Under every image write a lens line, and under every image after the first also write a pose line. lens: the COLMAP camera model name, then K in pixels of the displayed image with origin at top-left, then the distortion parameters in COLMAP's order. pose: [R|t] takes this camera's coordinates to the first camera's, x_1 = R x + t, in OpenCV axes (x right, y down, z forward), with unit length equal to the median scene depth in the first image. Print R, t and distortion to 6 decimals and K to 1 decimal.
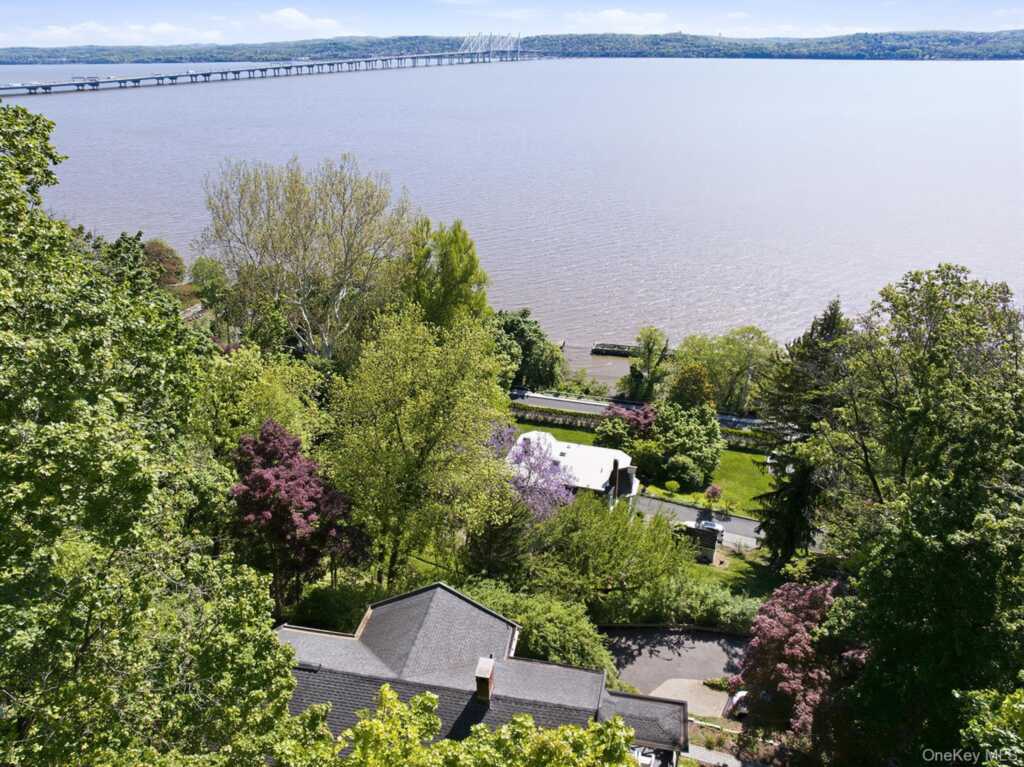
lens RADIAL K [[718.6, 0, 519.2], [0, 718.6, 378.3], [0, 0, 1]] dist [-0.048854, 0.021318]
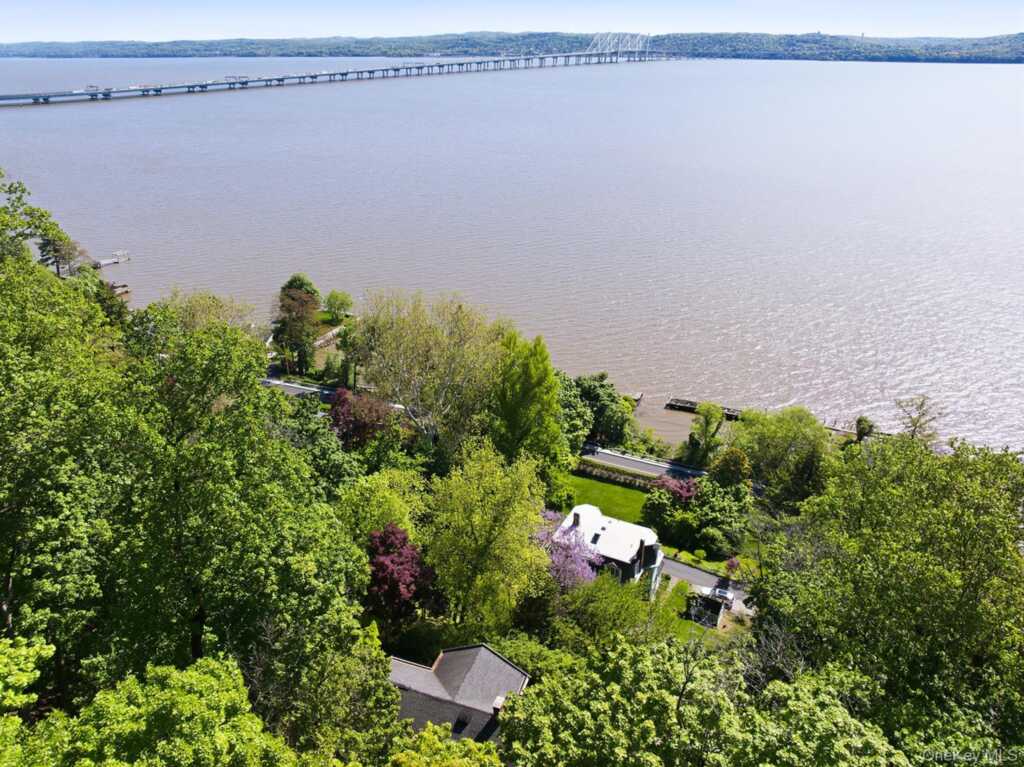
lens RADIAL K [[718.6, 0, 520.7], [0, 718.6, 378.3], [0, 0, 1]] dist [-0.048854, 0.021318]
pose [[0.986946, 0.075331, -0.142345, 0.058051], [-0.074805, 0.997157, 0.009054, -0.124225], [0.142622, 0.001713, 0.989776, -0.222984]]
